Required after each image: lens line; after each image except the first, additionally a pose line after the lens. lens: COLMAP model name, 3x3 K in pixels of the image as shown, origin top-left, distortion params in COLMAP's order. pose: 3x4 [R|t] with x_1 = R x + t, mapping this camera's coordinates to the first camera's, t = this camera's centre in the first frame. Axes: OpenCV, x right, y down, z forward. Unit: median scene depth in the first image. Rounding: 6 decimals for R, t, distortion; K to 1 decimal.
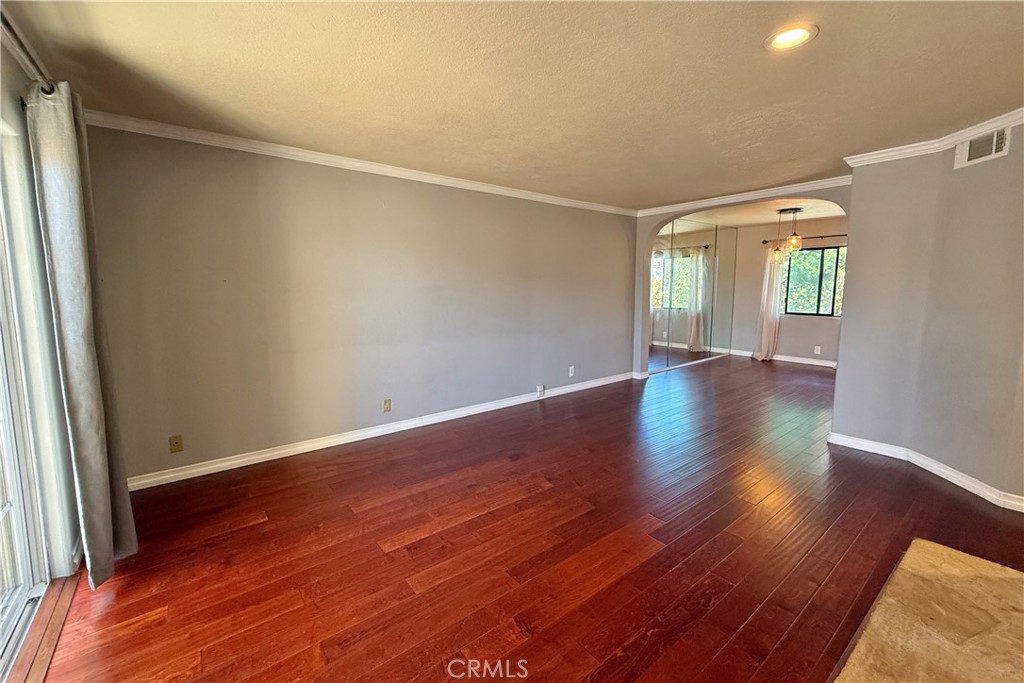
lens RADIAL K [[417.7, 0, 510.5], [0, 417.7, 331.3], [0, 0, 1]] dist [-0.000104, 0.000092]
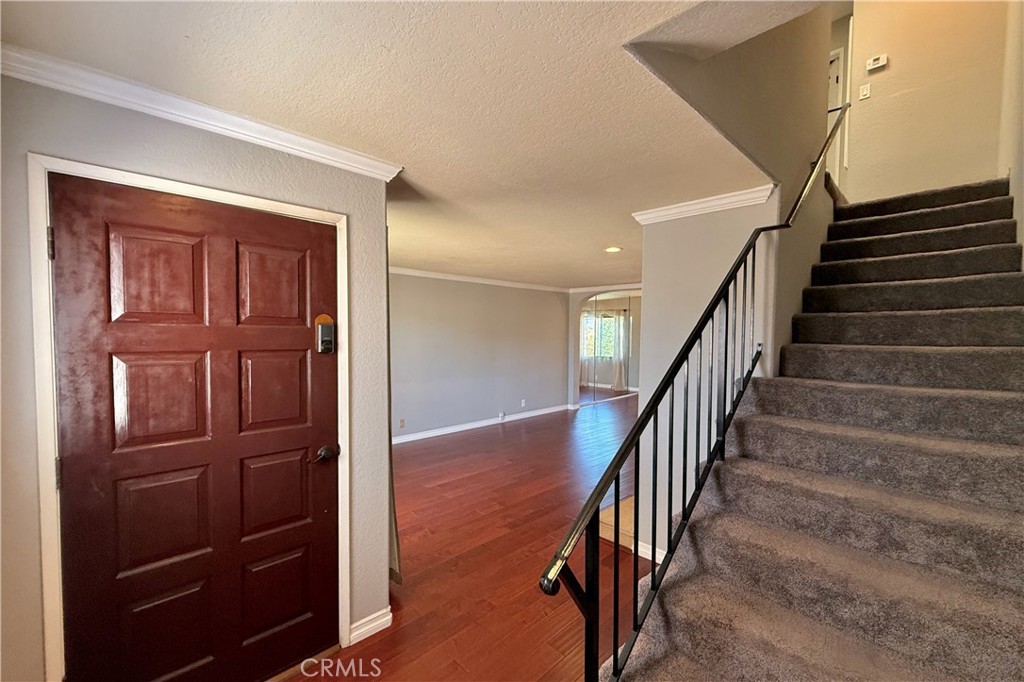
lens RADIAL K [[417.7, 0, 510.5], [0, 417.7, 330.8], [0, 0, 1]] dist [-0.000104, 0.000092]
pose [[0.993828, 0.012695, 0.110207, -0.051489], [-0.000876, 0.994298, -0.106633, 0.003469], [-0.110932, 0.105879, 0.988172, -0.385540]]
